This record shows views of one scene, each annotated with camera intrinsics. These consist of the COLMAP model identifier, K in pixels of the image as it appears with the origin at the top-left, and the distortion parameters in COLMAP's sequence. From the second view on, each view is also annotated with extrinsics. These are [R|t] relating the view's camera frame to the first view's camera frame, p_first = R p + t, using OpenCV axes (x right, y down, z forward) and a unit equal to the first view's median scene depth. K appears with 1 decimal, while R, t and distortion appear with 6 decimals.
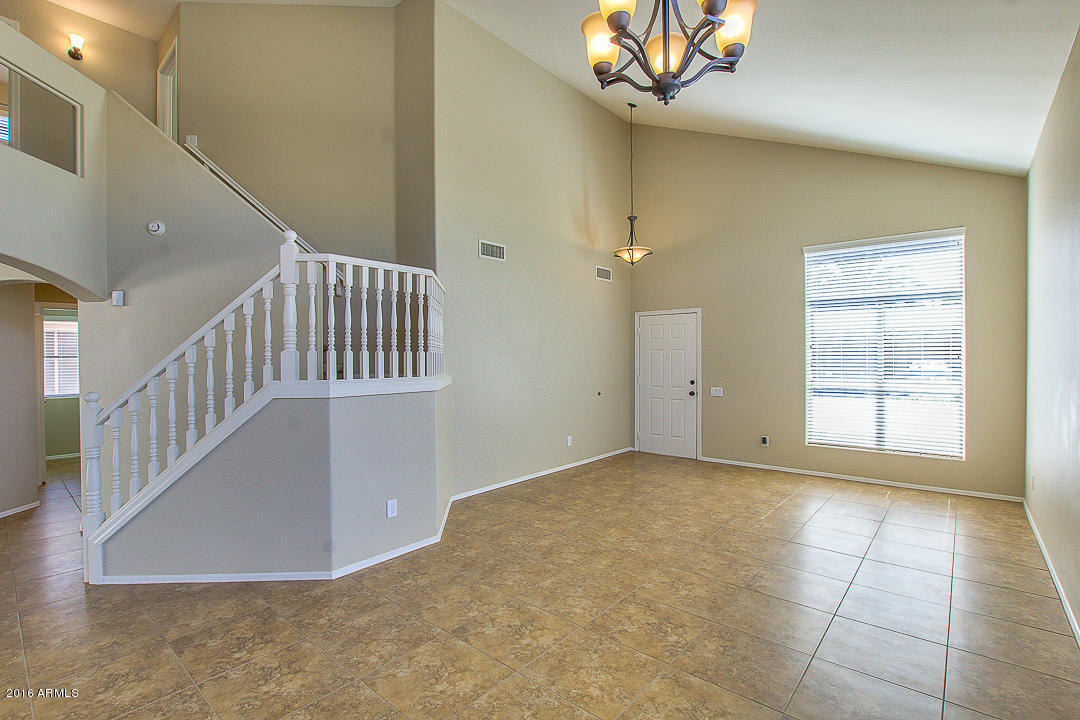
lens RADIAL K [[502.7, 0, 543.9], [0, 502.7, 360.2], [0, 0, 1]] dist [-0.021845, 0.000127]
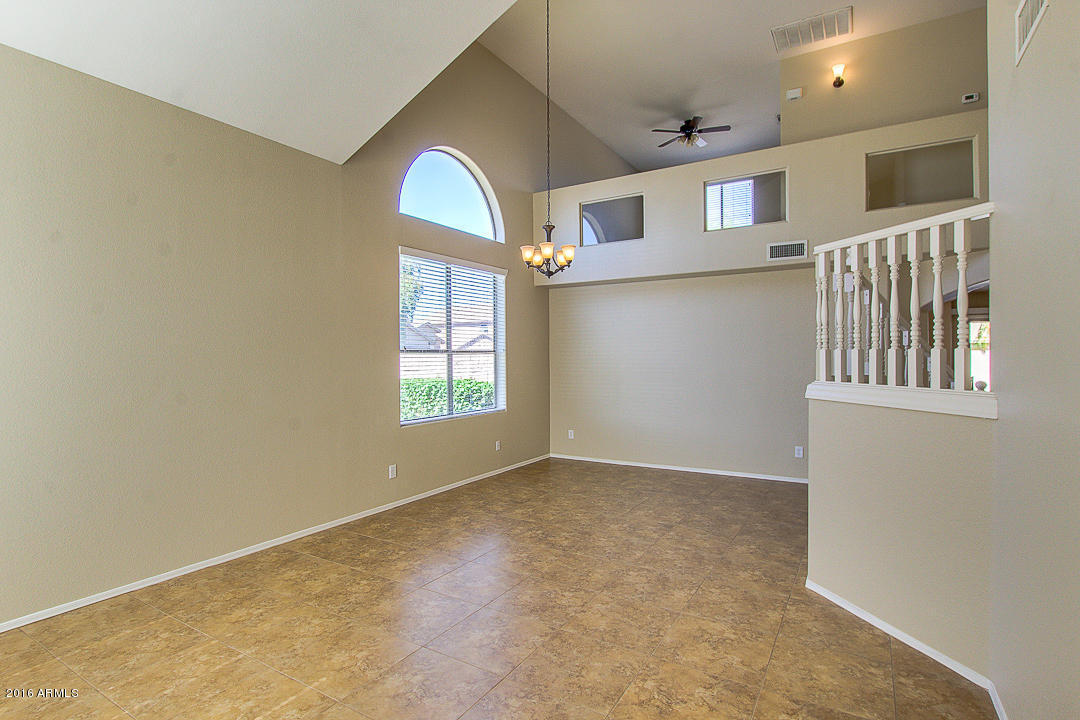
lens RADIAL K [[530.5, 0, 540.0], [0, 530.5, 360.0], [0, 0, 1]] dist [-0.018404, -0.000182]
pose [[-0.987548, 0.012942, -0.156783, 0.343785], [0.010277, 0.999789, 0.017800, -0.020741], [0.156980, 0.015967, -0.987473, 1.784459]]
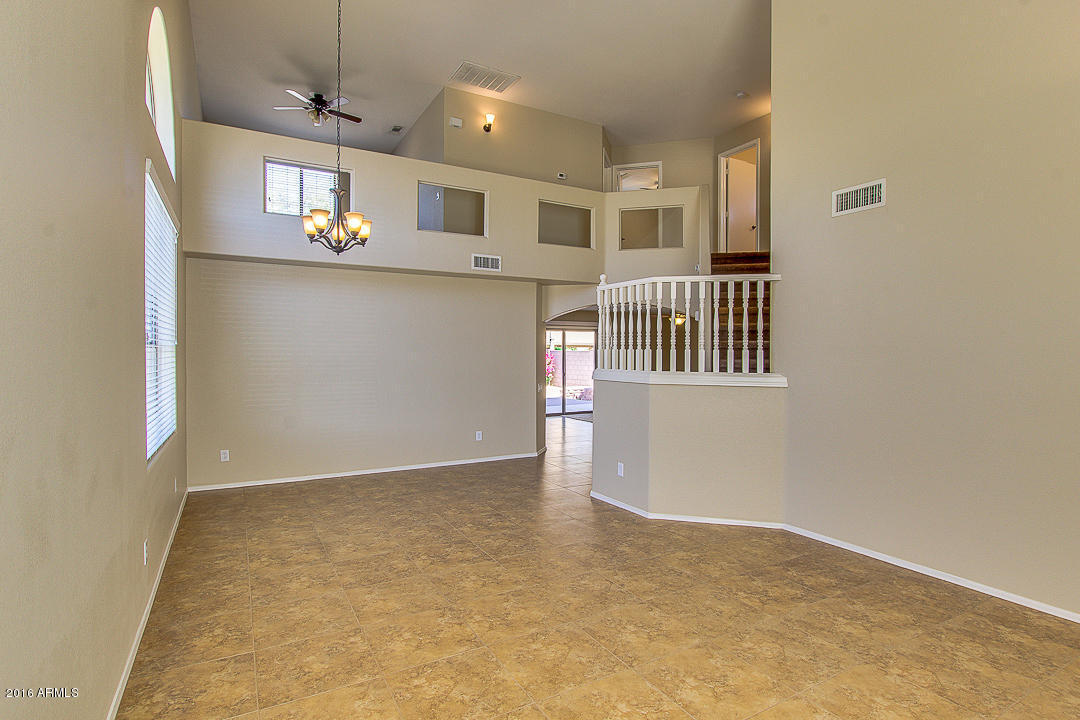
lens RADIAL K [[546.1, 0, 535.0], [0, 546.1, 356.4], [0, 0, 1]] dist [-0.015778, -0.000007]
pose [[-0.351440, 0.010752, -0.936149, 1.035739], [-0.010649, 0.999823, 0.015481, -0.017996], [0.936150, 0.015409, -0.351264, 1.202845]]
